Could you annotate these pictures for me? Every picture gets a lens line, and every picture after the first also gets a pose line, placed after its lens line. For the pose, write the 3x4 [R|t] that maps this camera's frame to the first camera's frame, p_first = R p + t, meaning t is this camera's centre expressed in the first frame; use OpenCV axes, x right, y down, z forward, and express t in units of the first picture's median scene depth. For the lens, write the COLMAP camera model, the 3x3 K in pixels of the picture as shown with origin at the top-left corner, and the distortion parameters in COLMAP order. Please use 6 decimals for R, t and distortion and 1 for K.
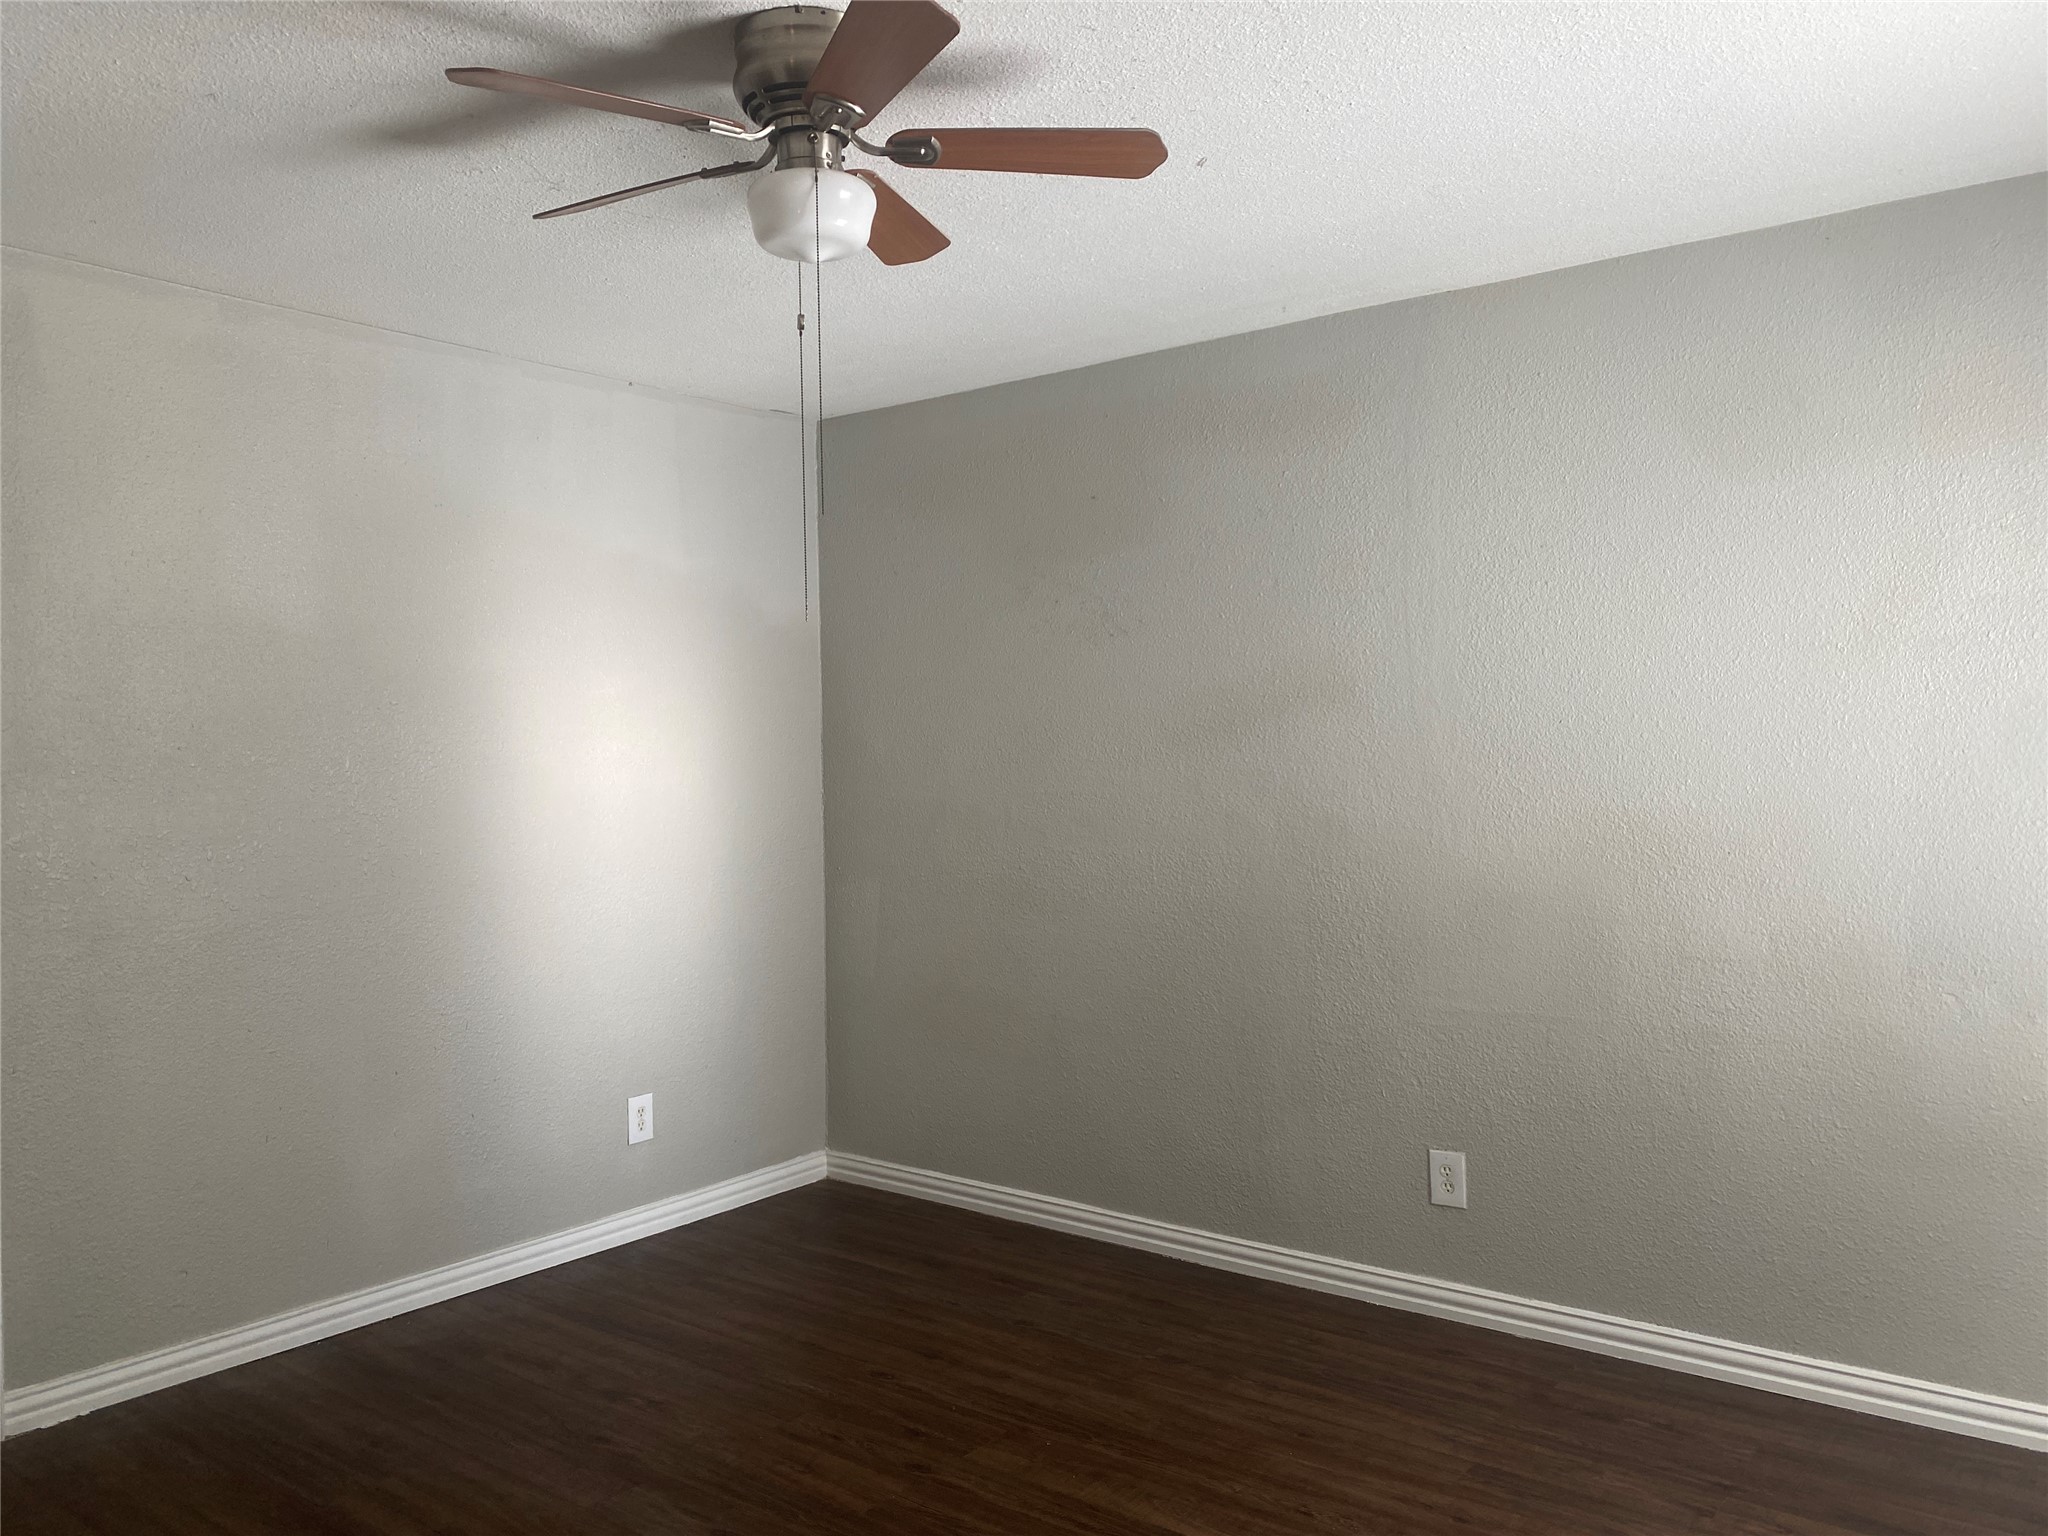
lens RADIAL K [[1558.2, 0, 1024.0], [0, 1558.2, 768.0], [0, 0, 1]] dist [0.033069, -0.073744]
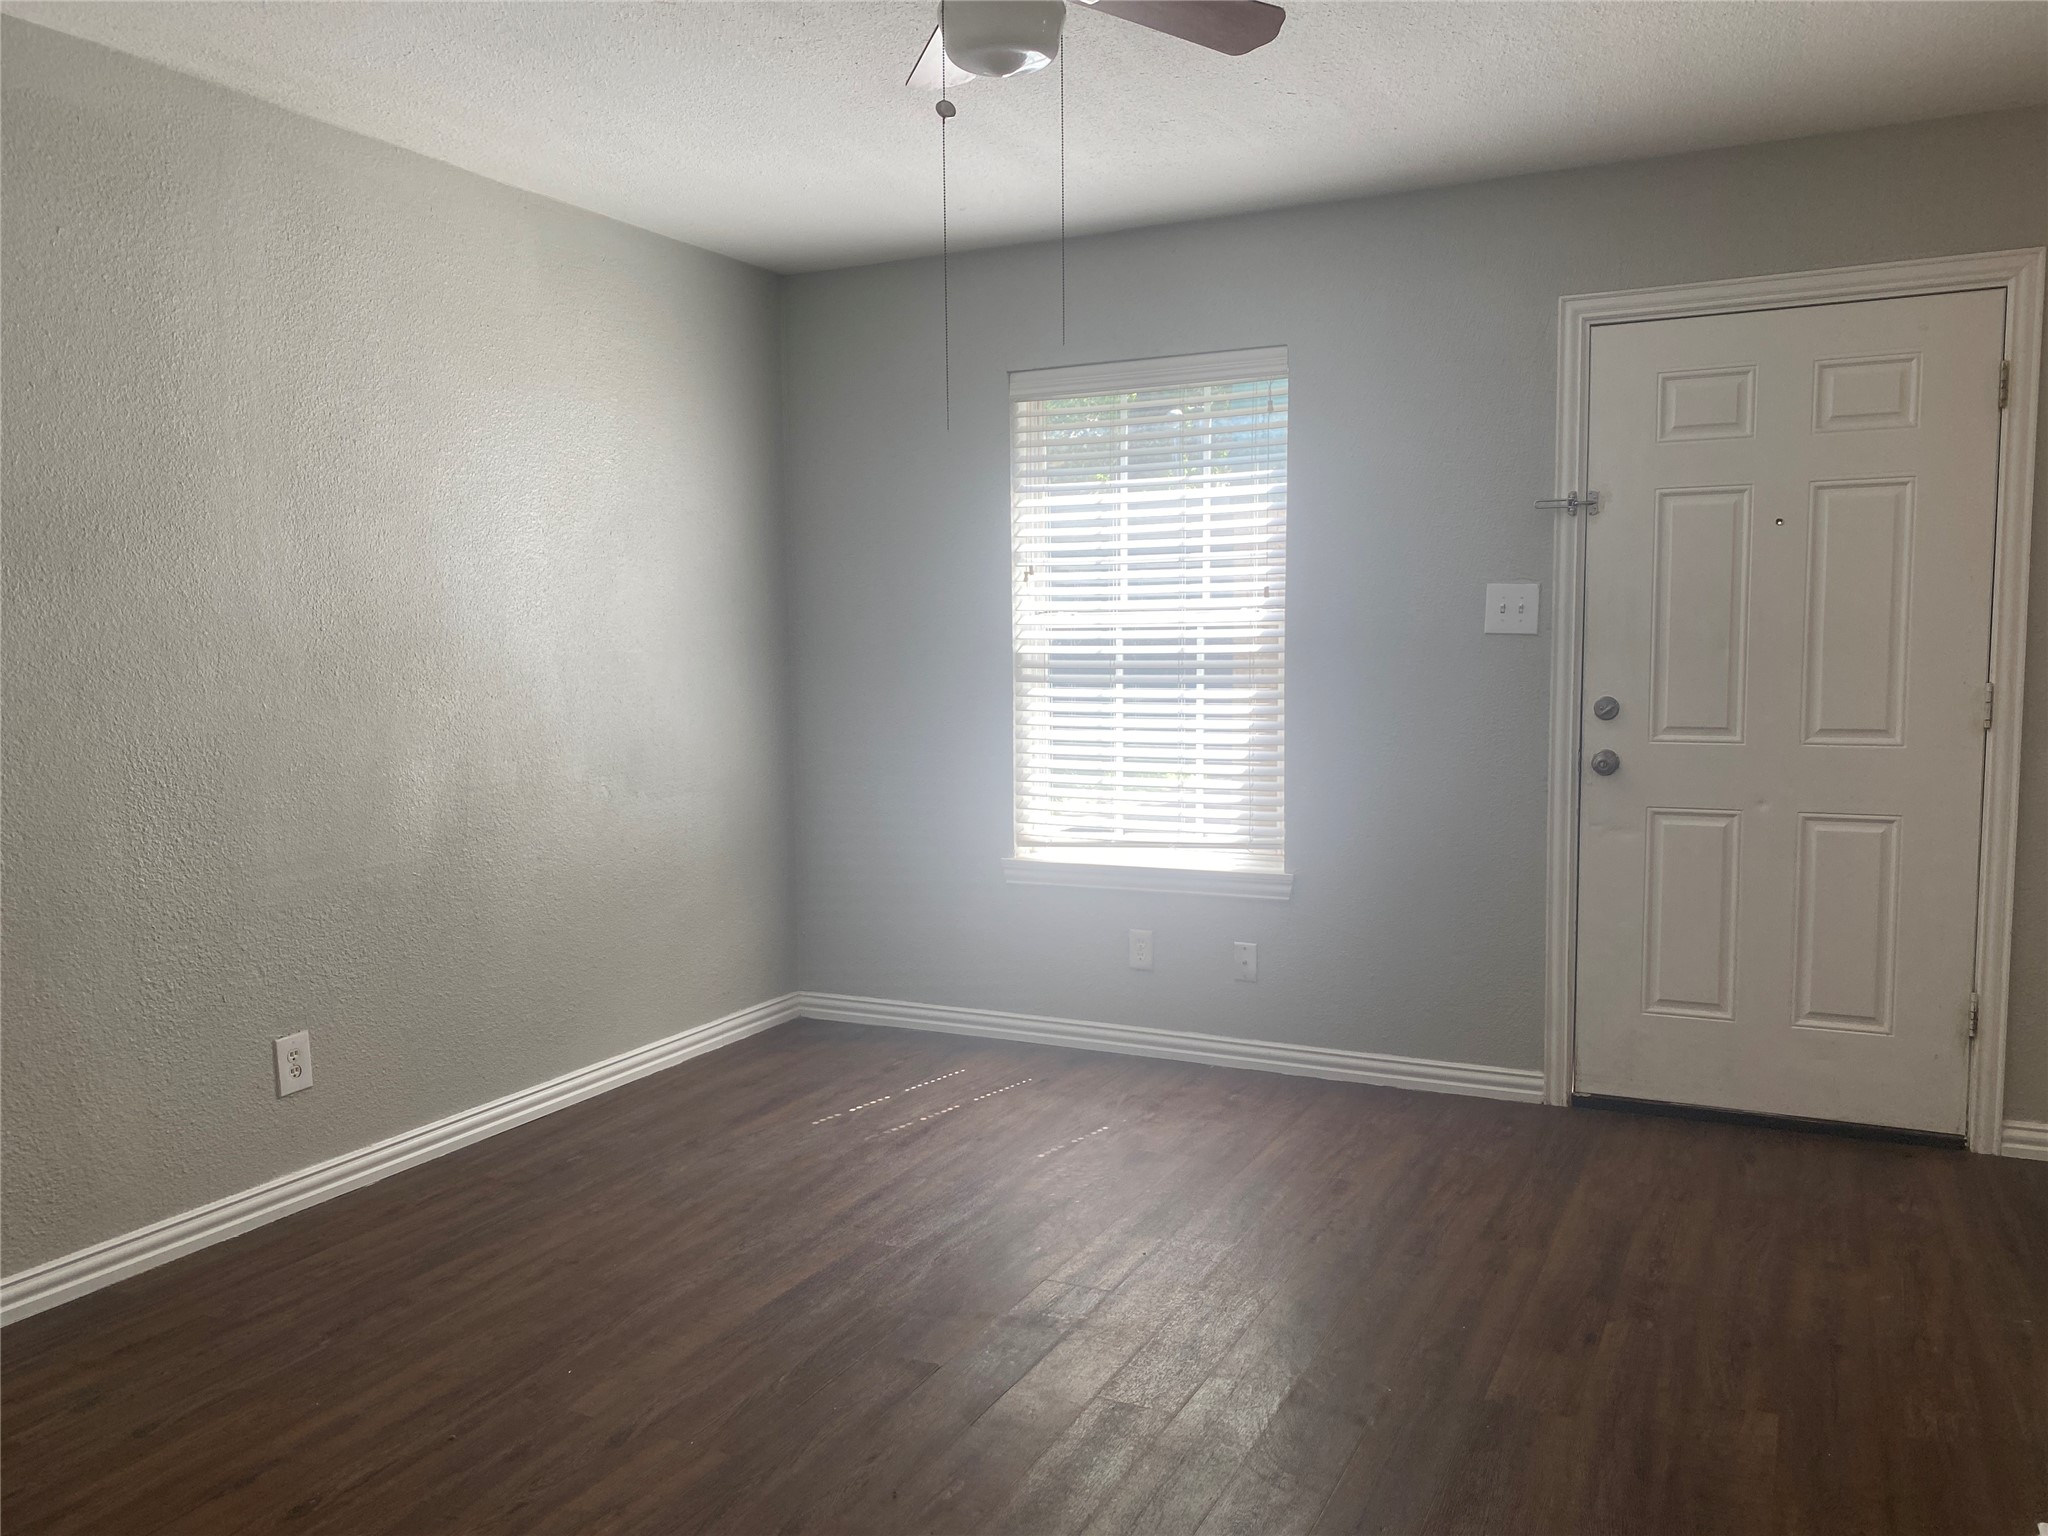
lens RADIAL K [[1558.2, 0, 1024.0], [0, 1558.2, 768.0], [0, 0, 1]] dist [0.033069, -0.073744]
pose [[-0.211554, -0.069587, 0.974886, -0.737936], [0.015980, 0.997083, 0.074639, 0.022620], [-0.977236, 0.031369, -0.209825, 0.773717]]
